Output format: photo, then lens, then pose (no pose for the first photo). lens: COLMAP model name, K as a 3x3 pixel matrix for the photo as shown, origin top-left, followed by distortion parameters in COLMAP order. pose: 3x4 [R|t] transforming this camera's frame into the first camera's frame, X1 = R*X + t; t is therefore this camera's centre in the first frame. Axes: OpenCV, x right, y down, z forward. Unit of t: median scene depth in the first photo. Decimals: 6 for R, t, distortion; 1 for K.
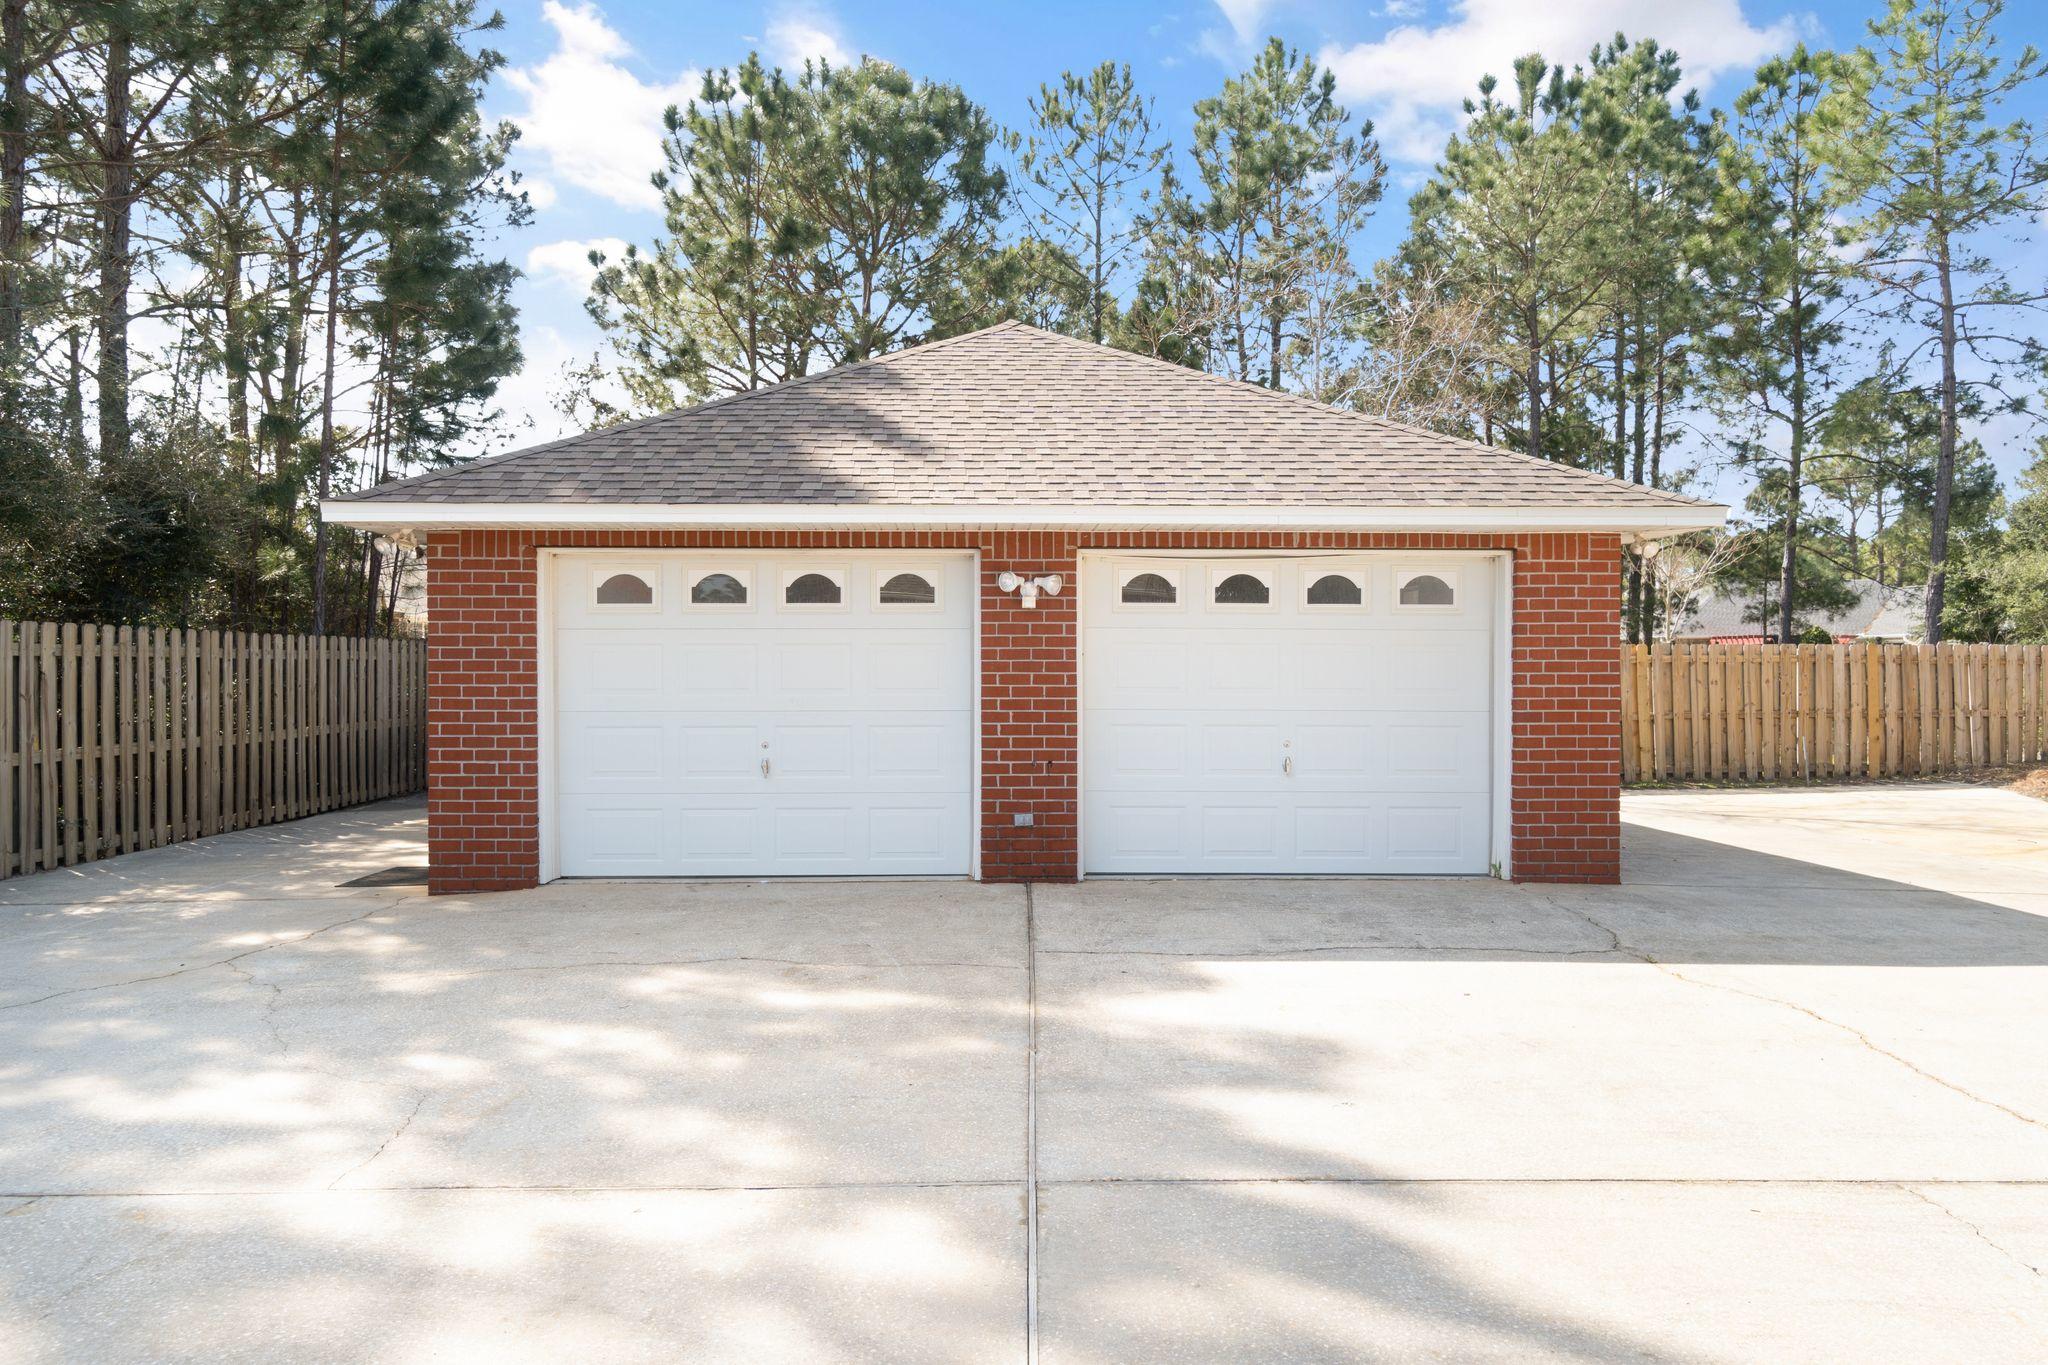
lens RADIAL K [[1376.9, 0, 1024.0], [0, 1376.9, 682.5], [0, 0, 1]] dist [-0.009868, 0.004210]
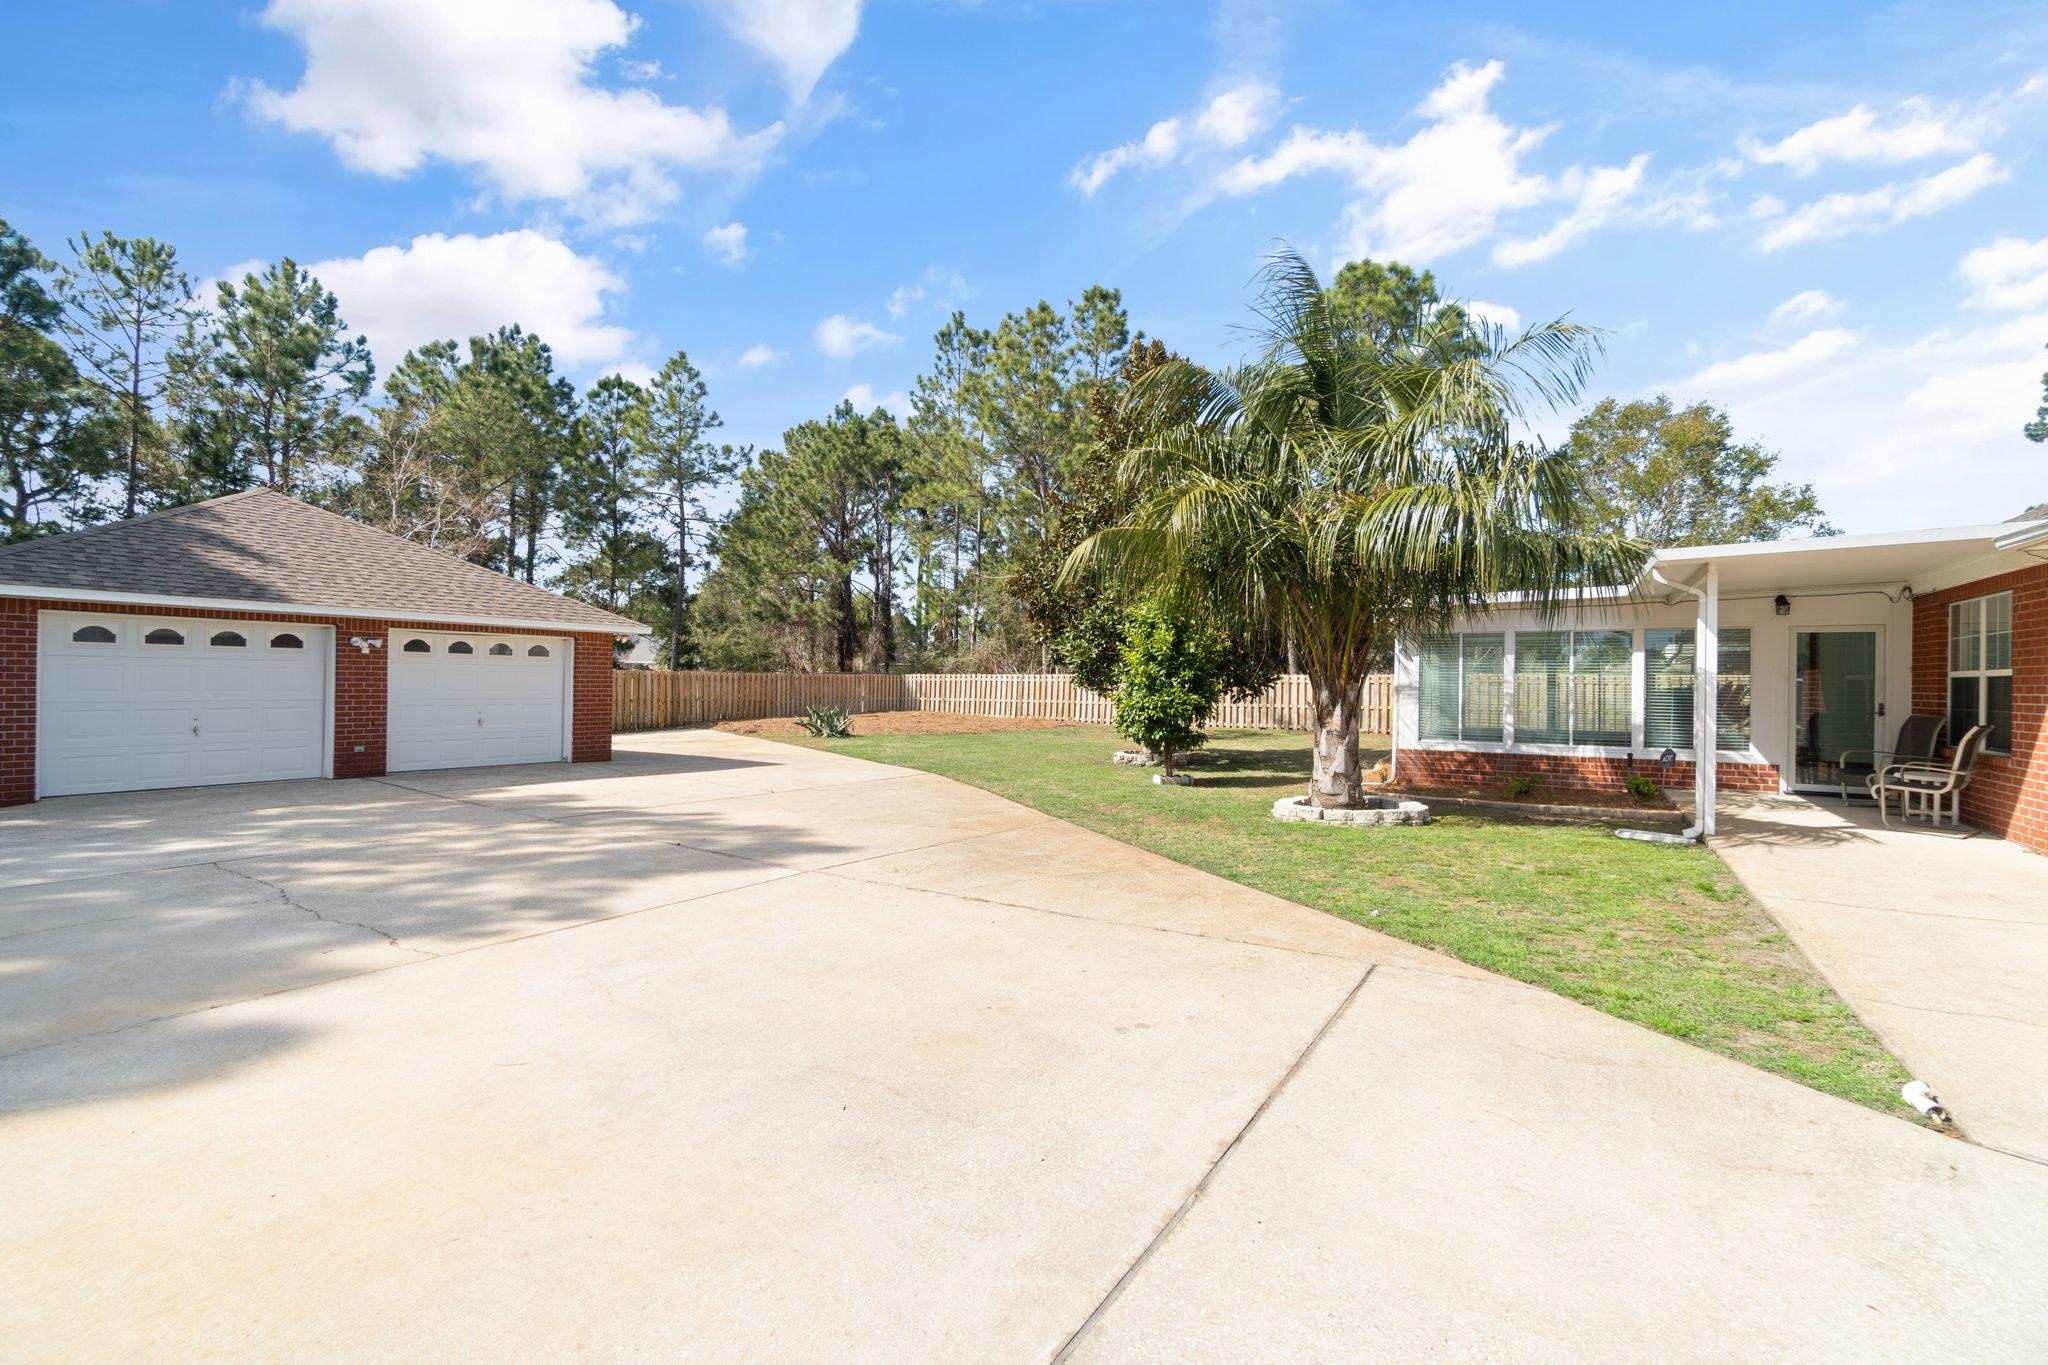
lens RADIAL K [[884.9, 0, 1024.0], [0, 884.9, 682.5], [0, 0, 1]] dist [0.000999, 0.000643]
pose [[0.545024, 0.008133, 0.838381, -0.225744], [-0.004473, 0.999967, -0.006793, -0.000793], [-0.838408, -0.000048, 0.545043, -0.246438]]
